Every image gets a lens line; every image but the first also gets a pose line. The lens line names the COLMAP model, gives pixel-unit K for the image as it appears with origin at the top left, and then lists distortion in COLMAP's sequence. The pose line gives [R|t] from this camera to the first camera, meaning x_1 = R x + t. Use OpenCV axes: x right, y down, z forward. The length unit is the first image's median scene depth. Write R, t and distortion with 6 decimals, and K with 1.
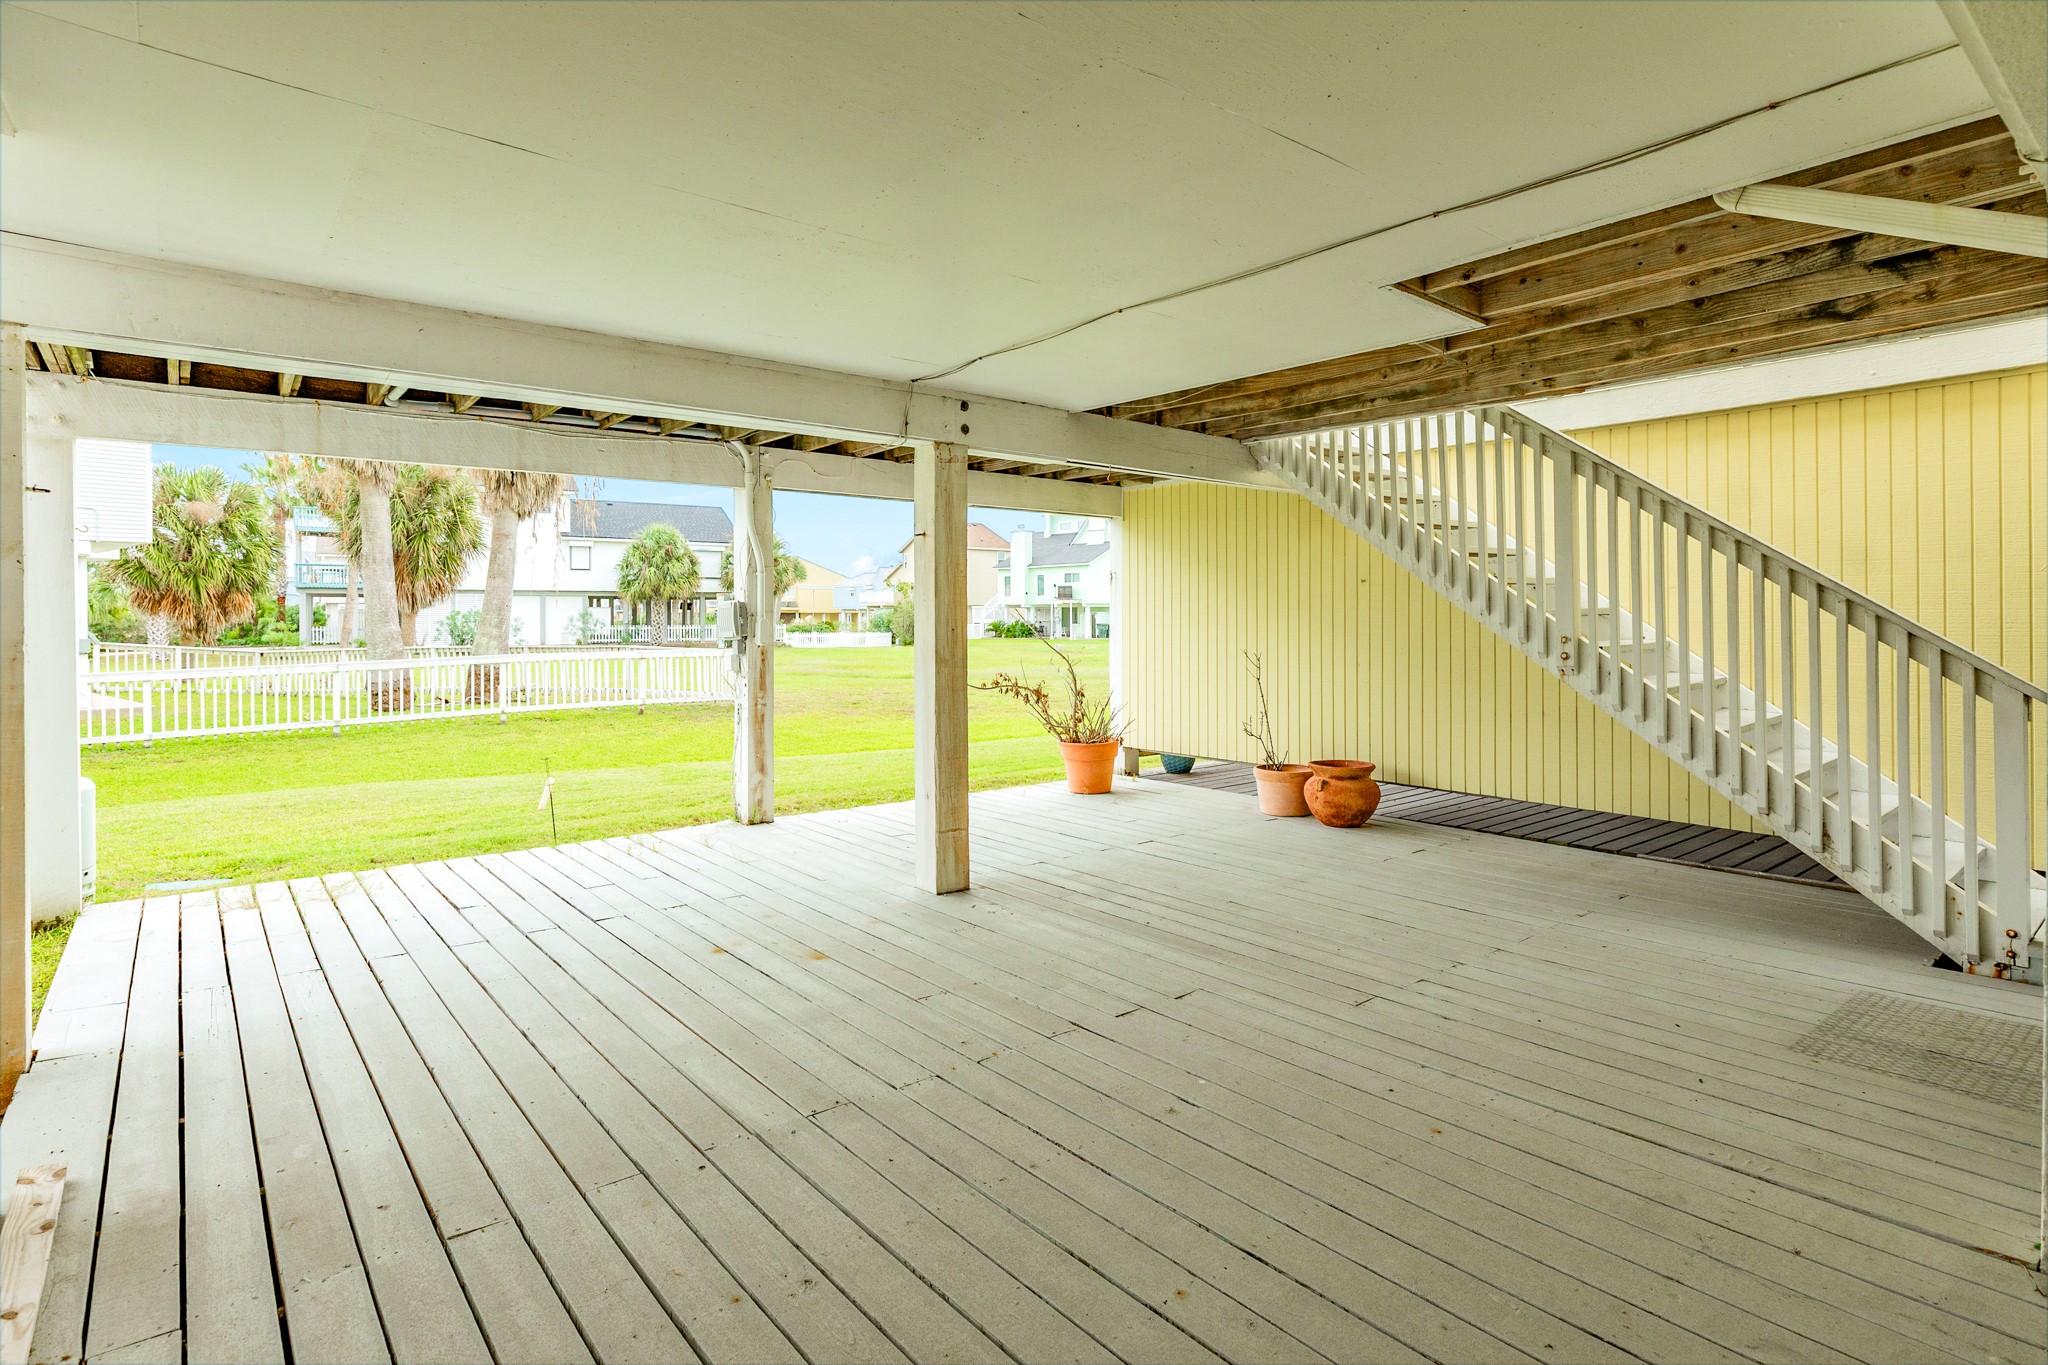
lens RADIAL K [[1038.5, 0, 1021.8], [0, 1038.5, 612.0], [0, 0, 1]] dist [-0.000135, -0.000101]
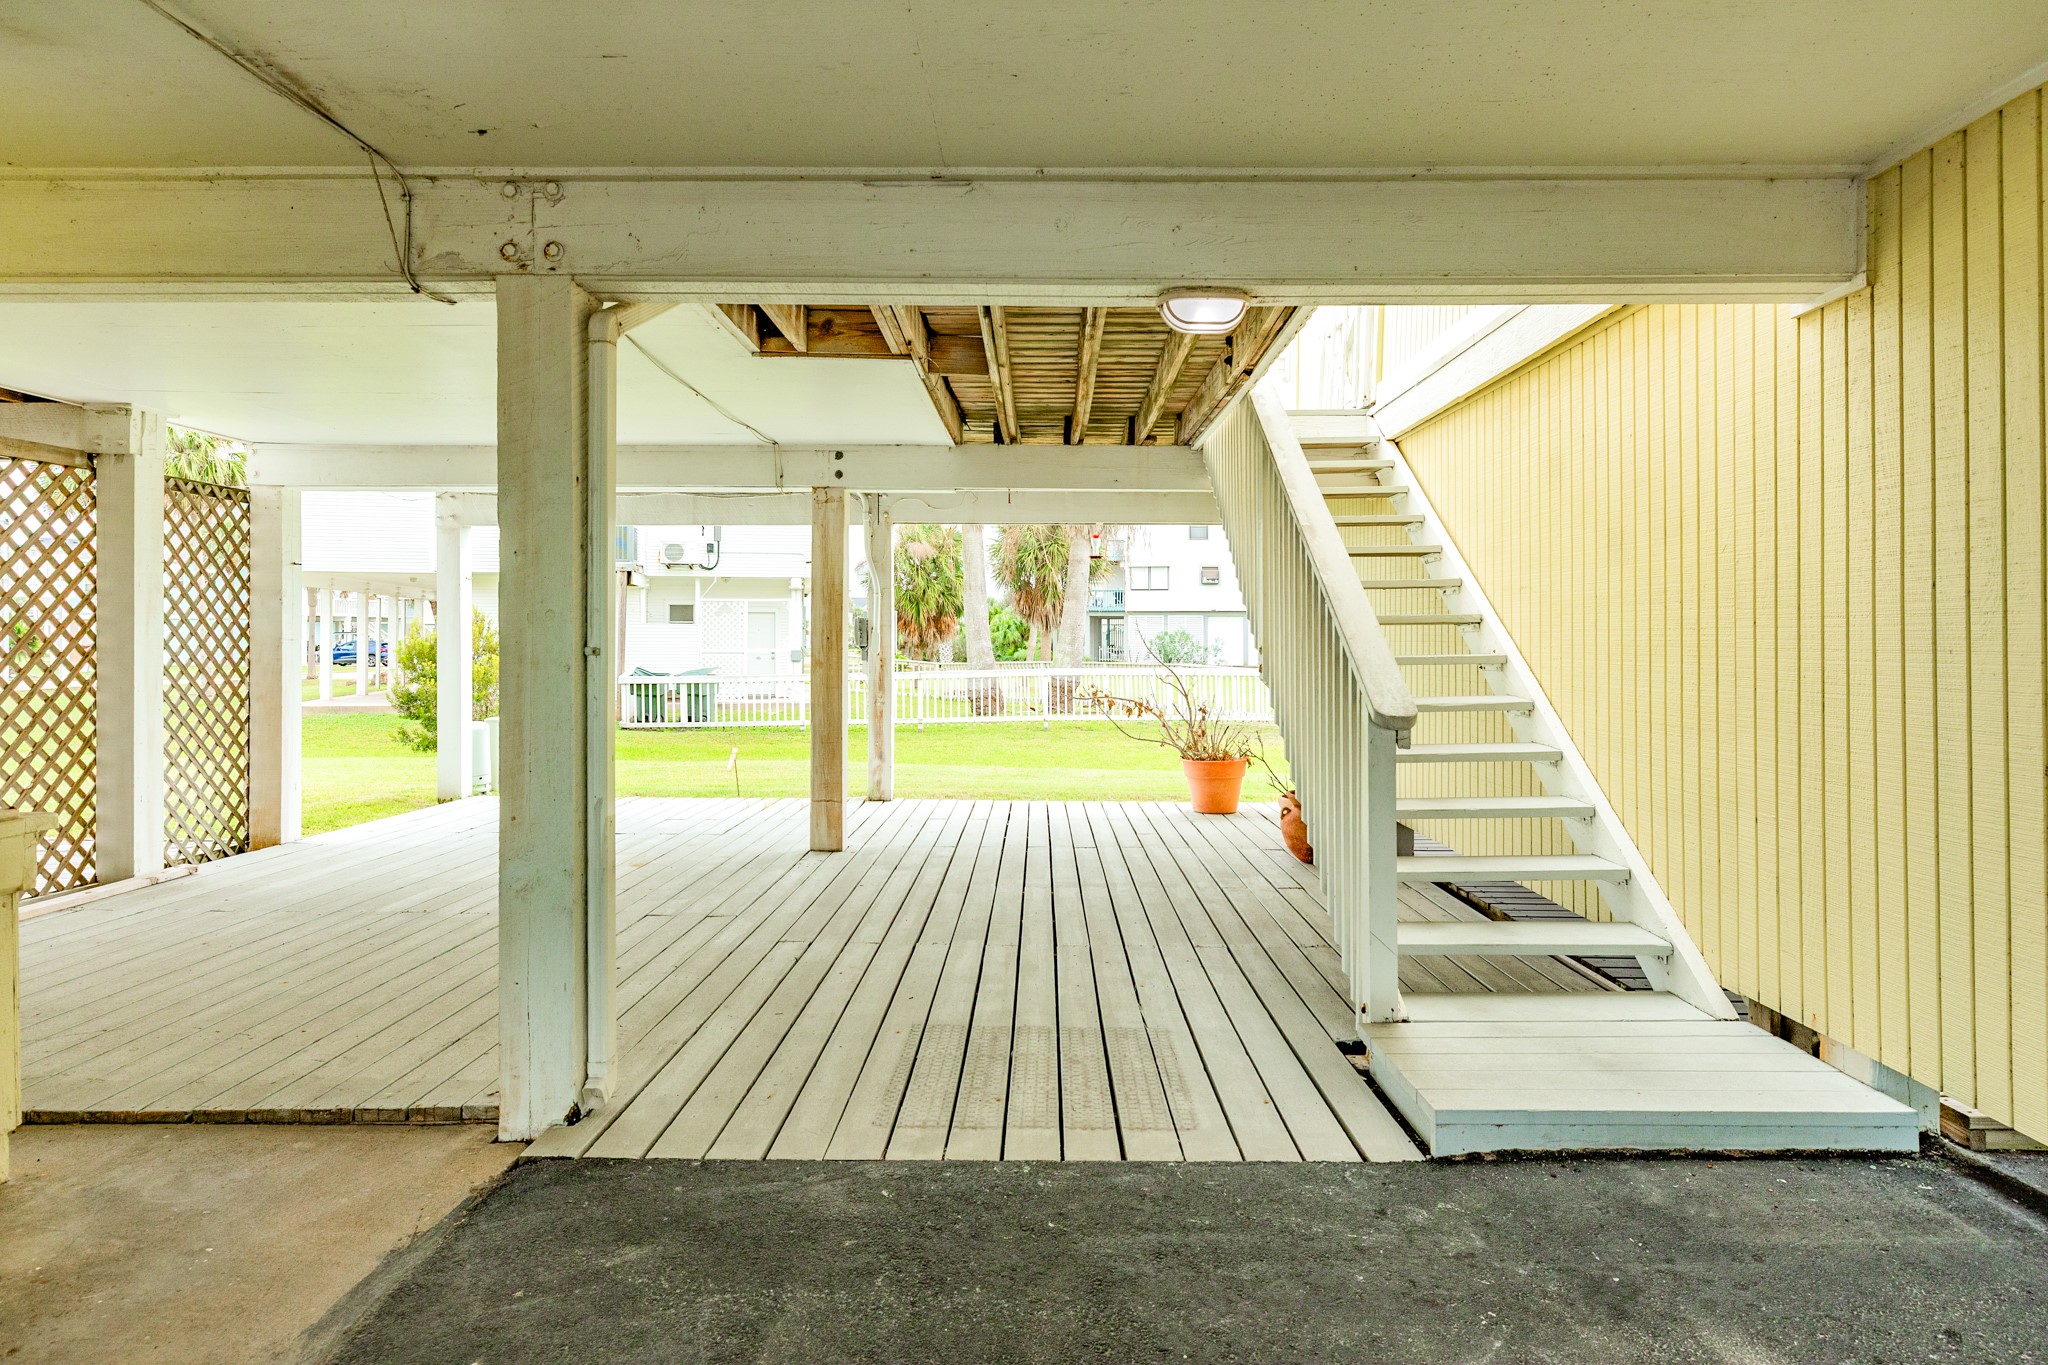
lens RADIAL K [[1155.1, 0, 1037.1], [0, 1155.1, 629.3], [0, 0, 1]] dist [0.008221, -0.001520]
pose [[0.771713, -0.001656, -0.635969, 0.315297], [-0.000838, 0.999993, -0.003621, 0.003556], [0.635971, 0.003327, 0.771706, 0.031597]]
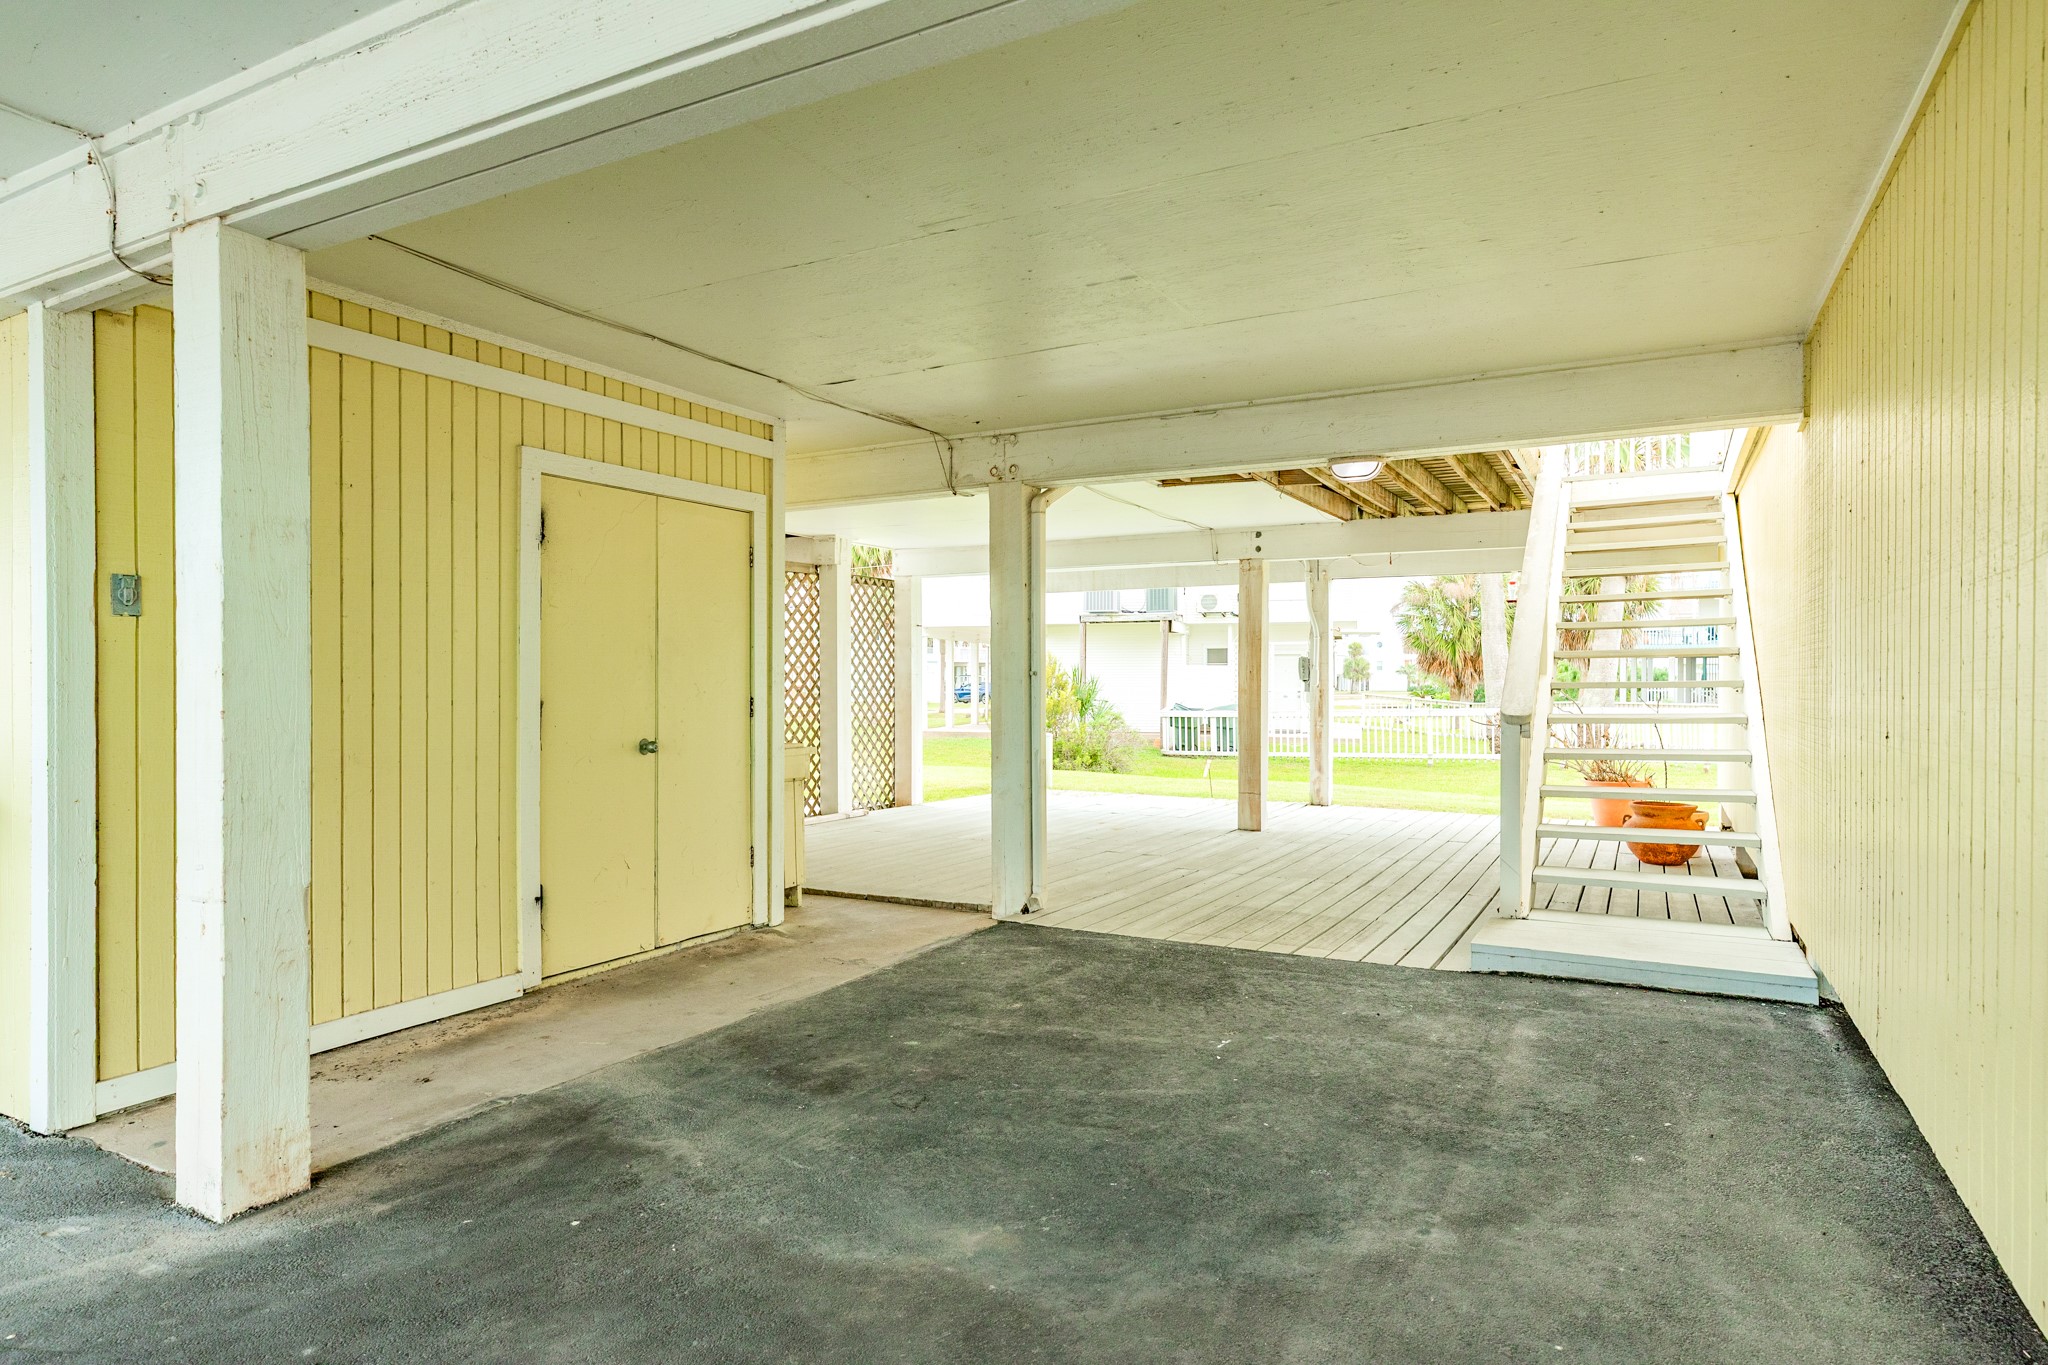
lens RADIAL K [[1158.7, 0, 1024.0], [0, 1158.7, 682.5], [0, 0, 1]] dist [0.000170, -0.000616]
pose [[0.379274, 0.003812, -0.925277, 0.474225], [0.002091, 0.999985, 0.004976, 0.007564], [0.925282, -0.003822, 0.379260, -0.009767]]
